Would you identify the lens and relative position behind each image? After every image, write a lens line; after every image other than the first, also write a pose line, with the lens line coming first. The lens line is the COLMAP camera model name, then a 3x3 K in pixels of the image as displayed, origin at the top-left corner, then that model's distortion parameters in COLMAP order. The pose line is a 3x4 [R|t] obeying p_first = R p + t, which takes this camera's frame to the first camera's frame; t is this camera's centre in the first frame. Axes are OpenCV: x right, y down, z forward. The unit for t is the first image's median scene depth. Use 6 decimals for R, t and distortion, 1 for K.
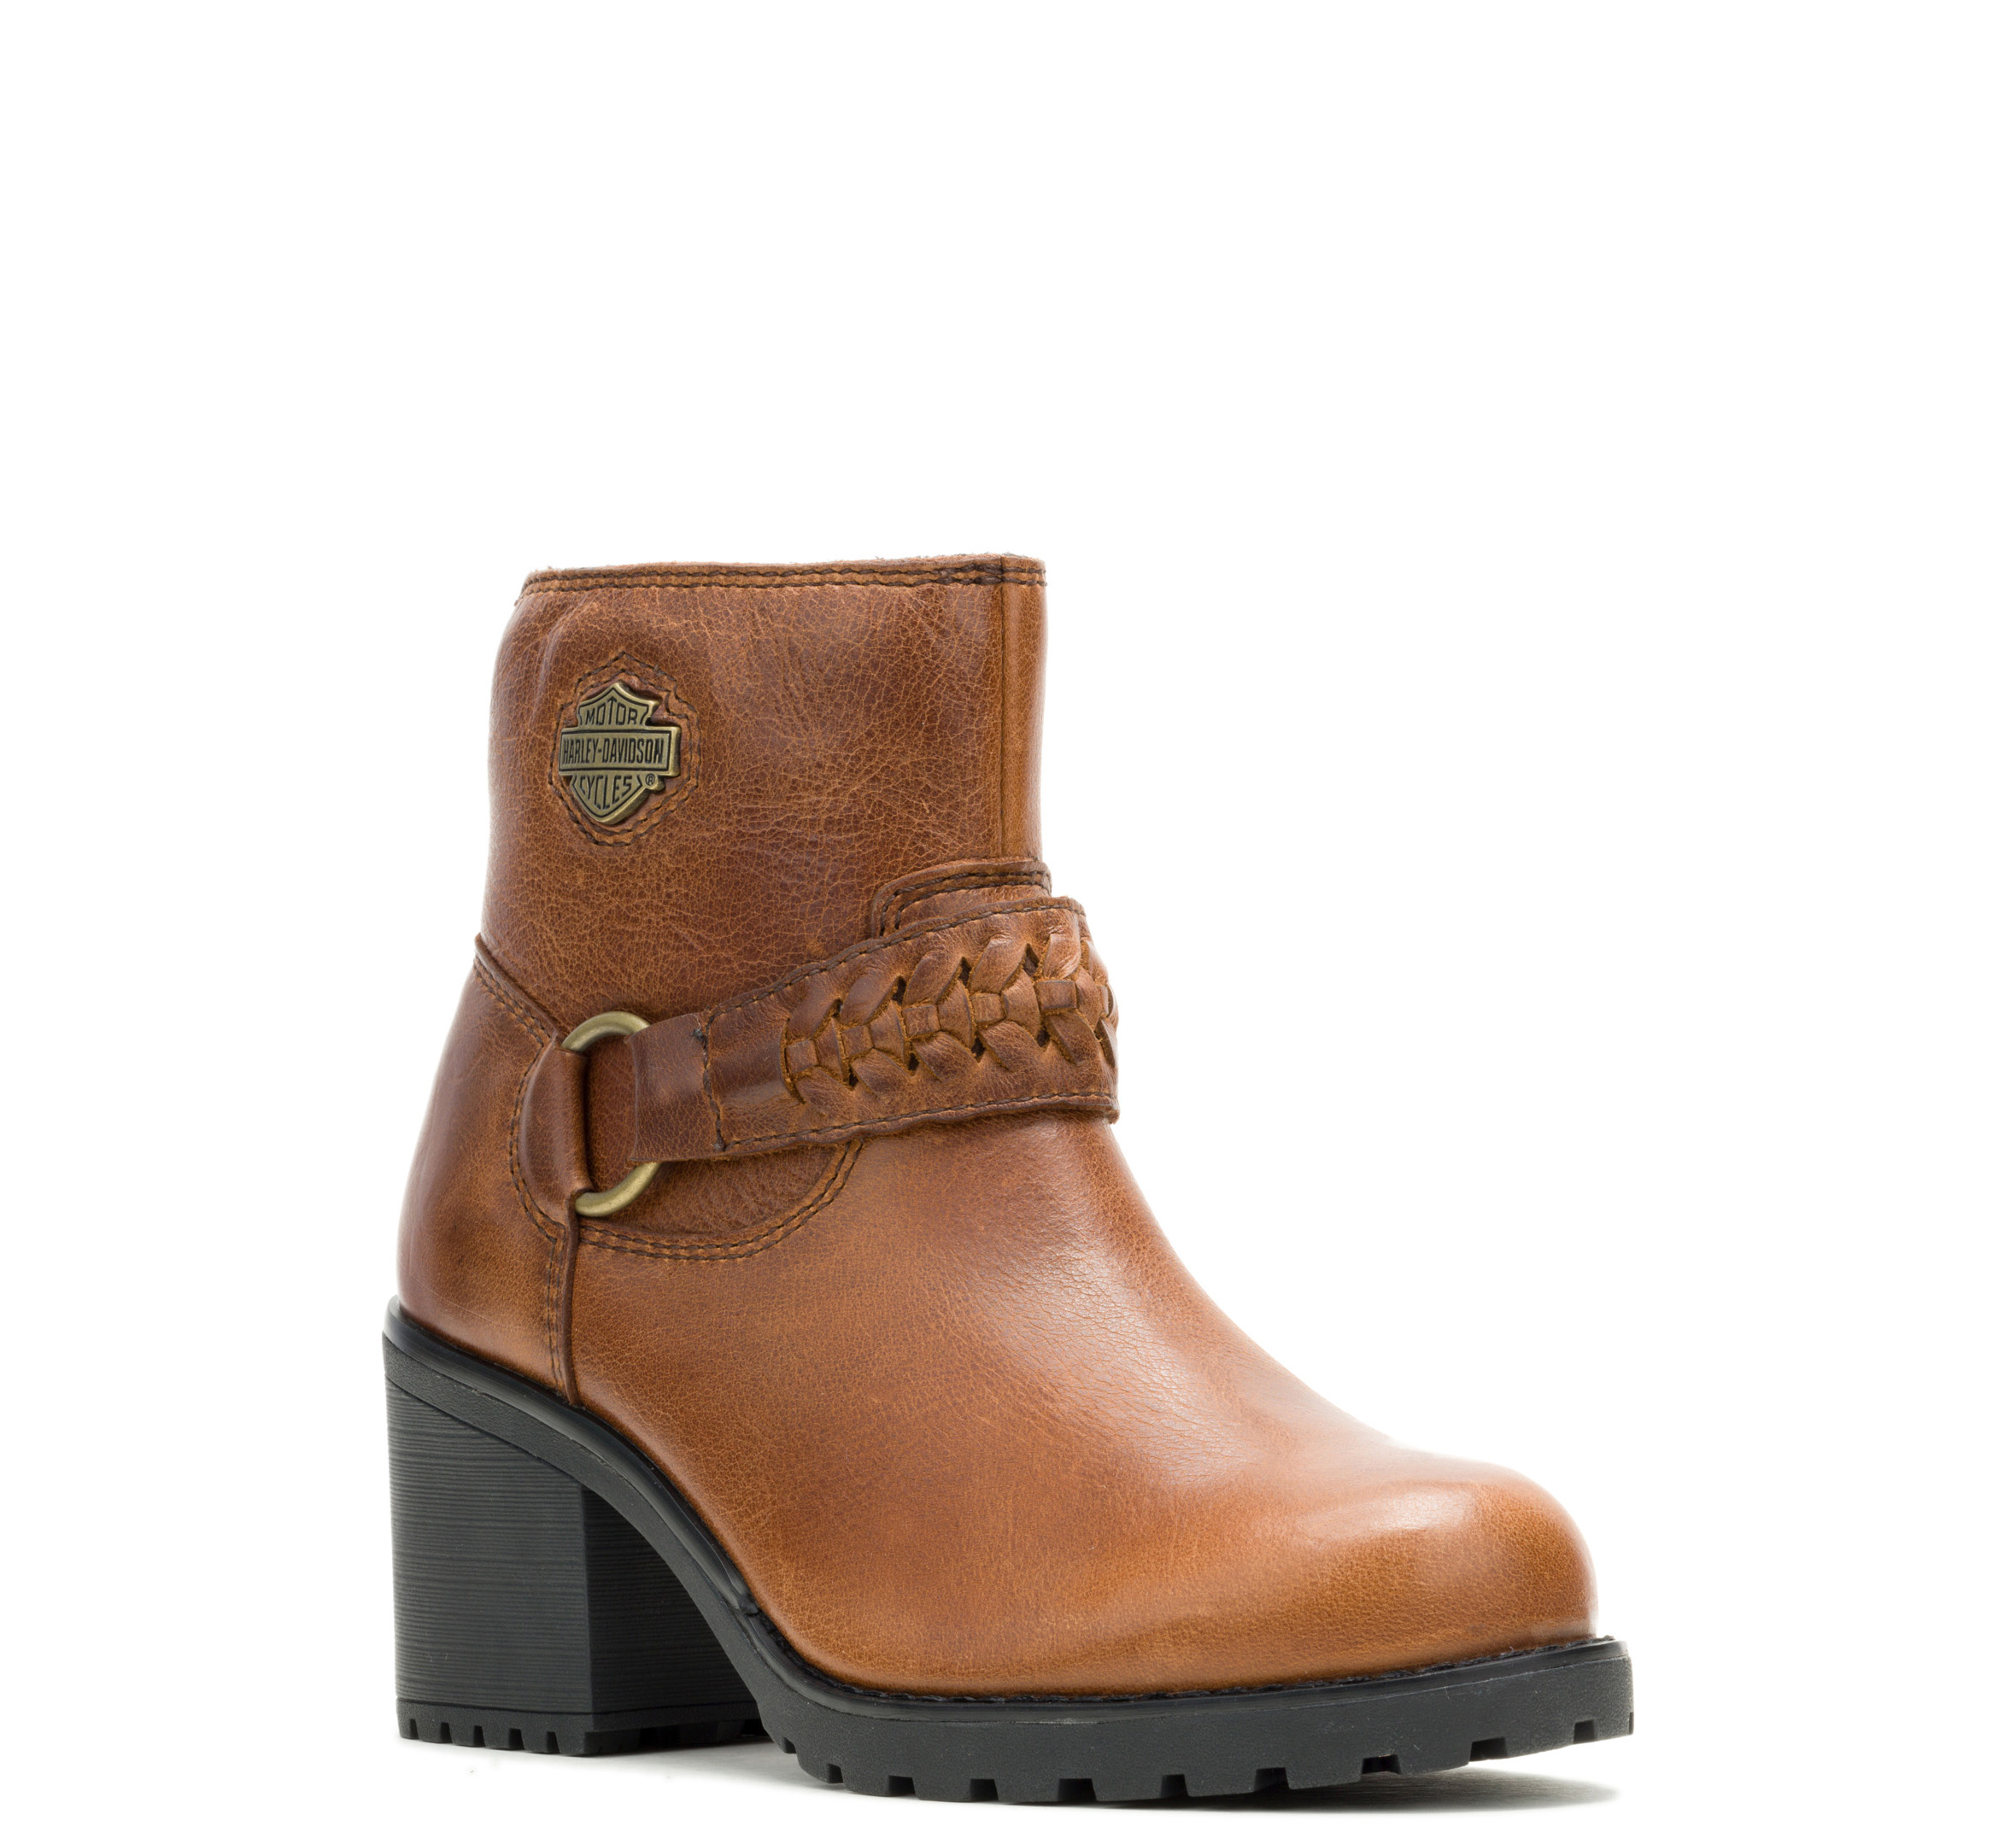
lens RADIAL K [[7869.2, 0, 1008.0], [0, 7869.2, 910.5], [0, 0, 1]] dist [-0.097090, -0.326350]
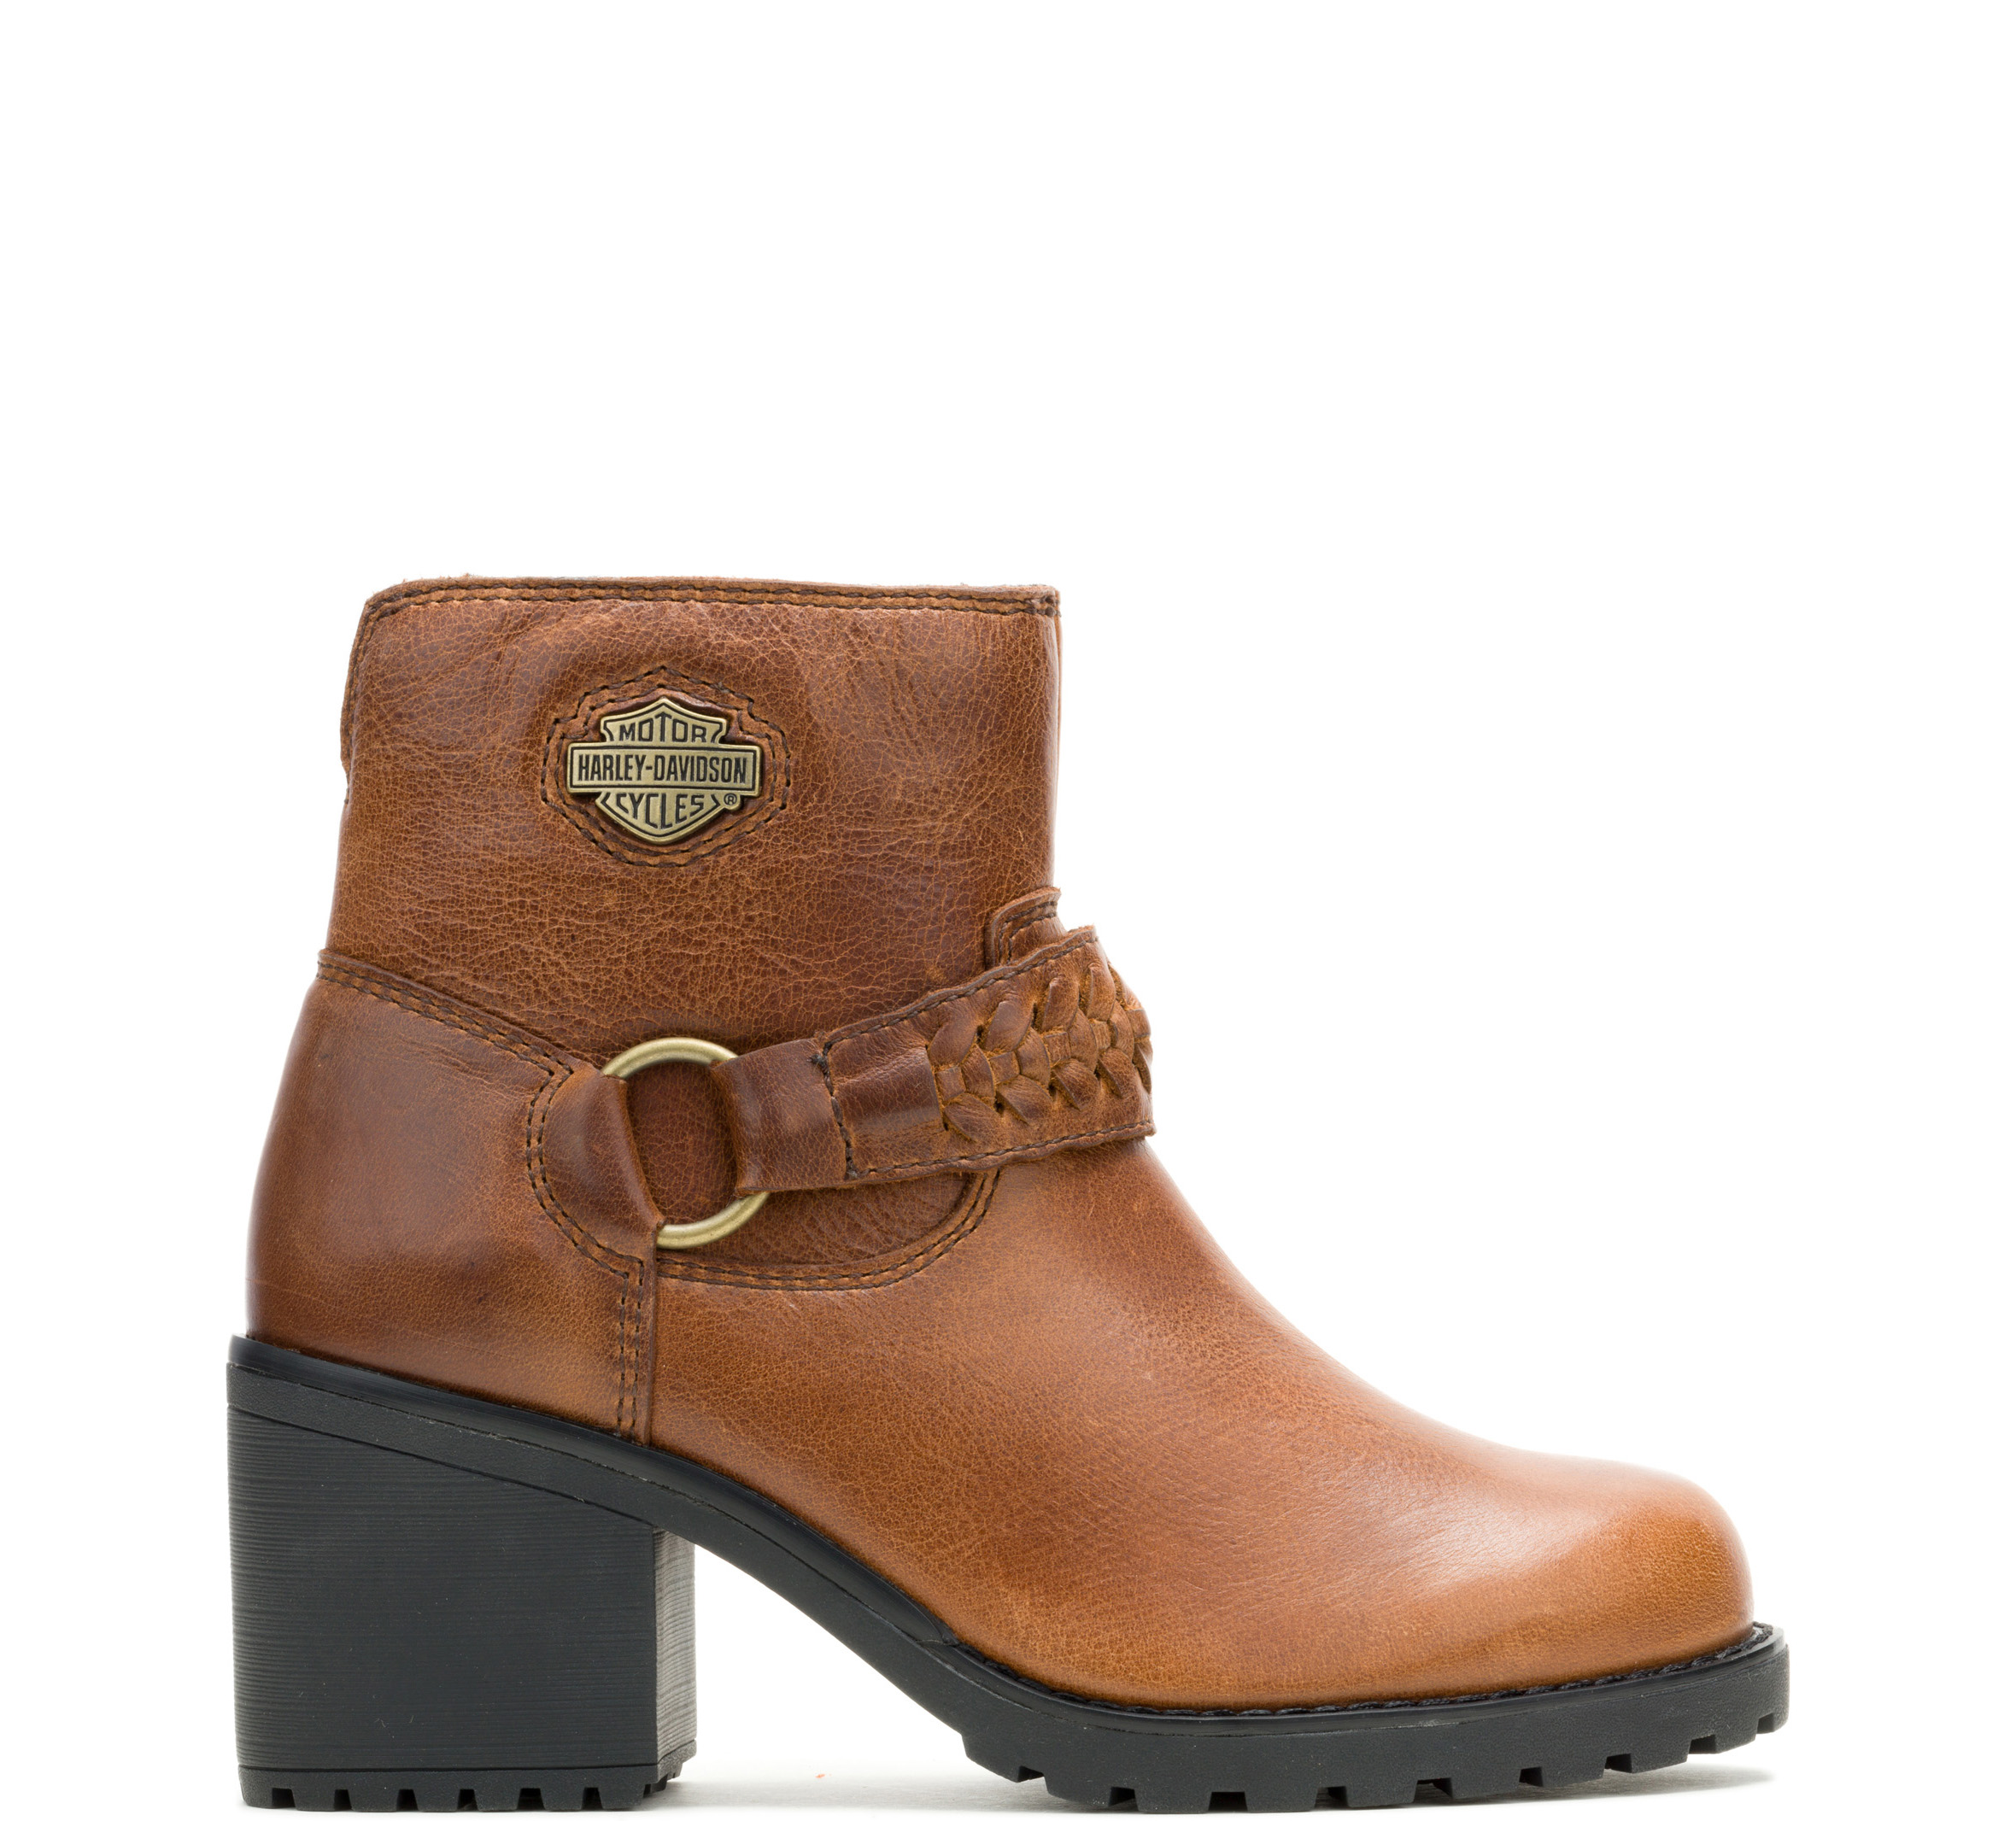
lens RADIAL K [[7869.2, 0, 1008.0], [0, 7869.2, 910.5], [0, 0, 1]] dist [-0.097090, -0.326350]
pose [[0.704262, 0.019172, 0.709682, -0.722378], [-0.009357, 0.999799, -0.017724, 0.014266], [-0.709879, 0.005842, 0.704300, 0.293727]]
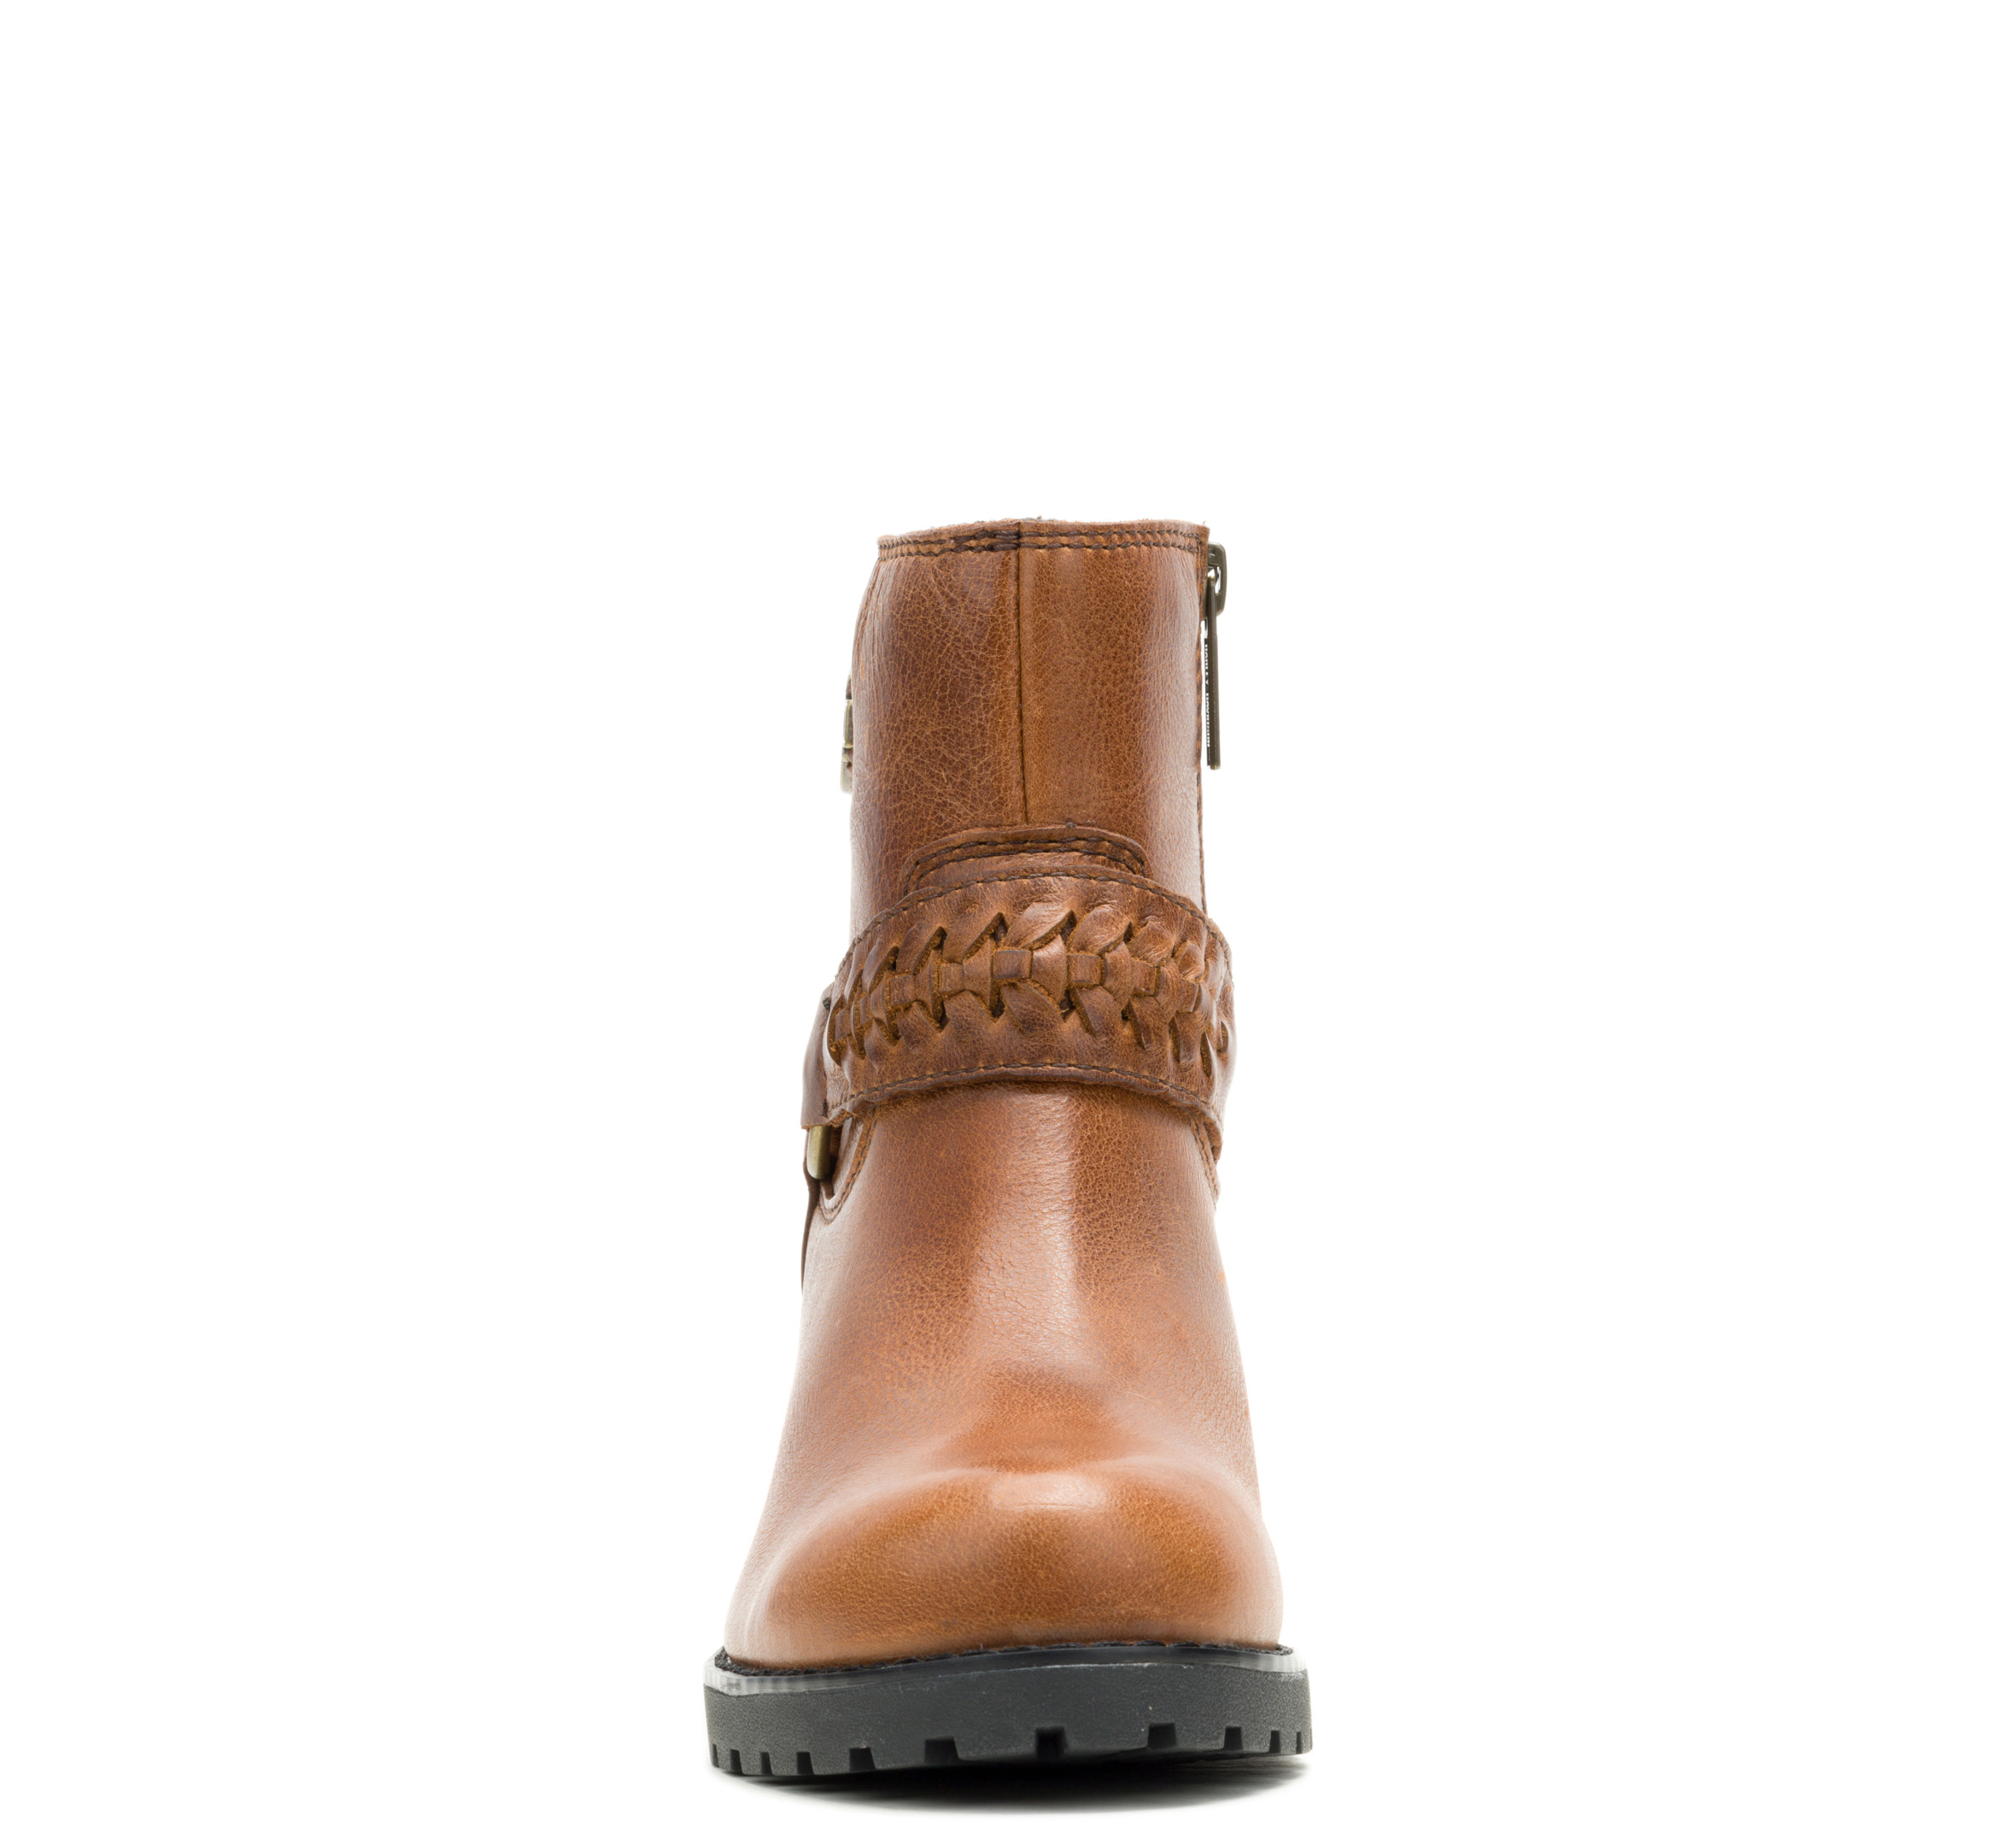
lens RADIAL K [[7869.2, 0, 1008.0], [0, 7869.2, 910.5], [0, 0, 1]] dist [-0.097090, -0.326350]
pose [[0.704949, -0.005233, -0.709238, 0.702868], [0.016817, 0.999815, 0.009337, -0.005301], [0.709058, -0.018509, 0.704907, 0.300130]]
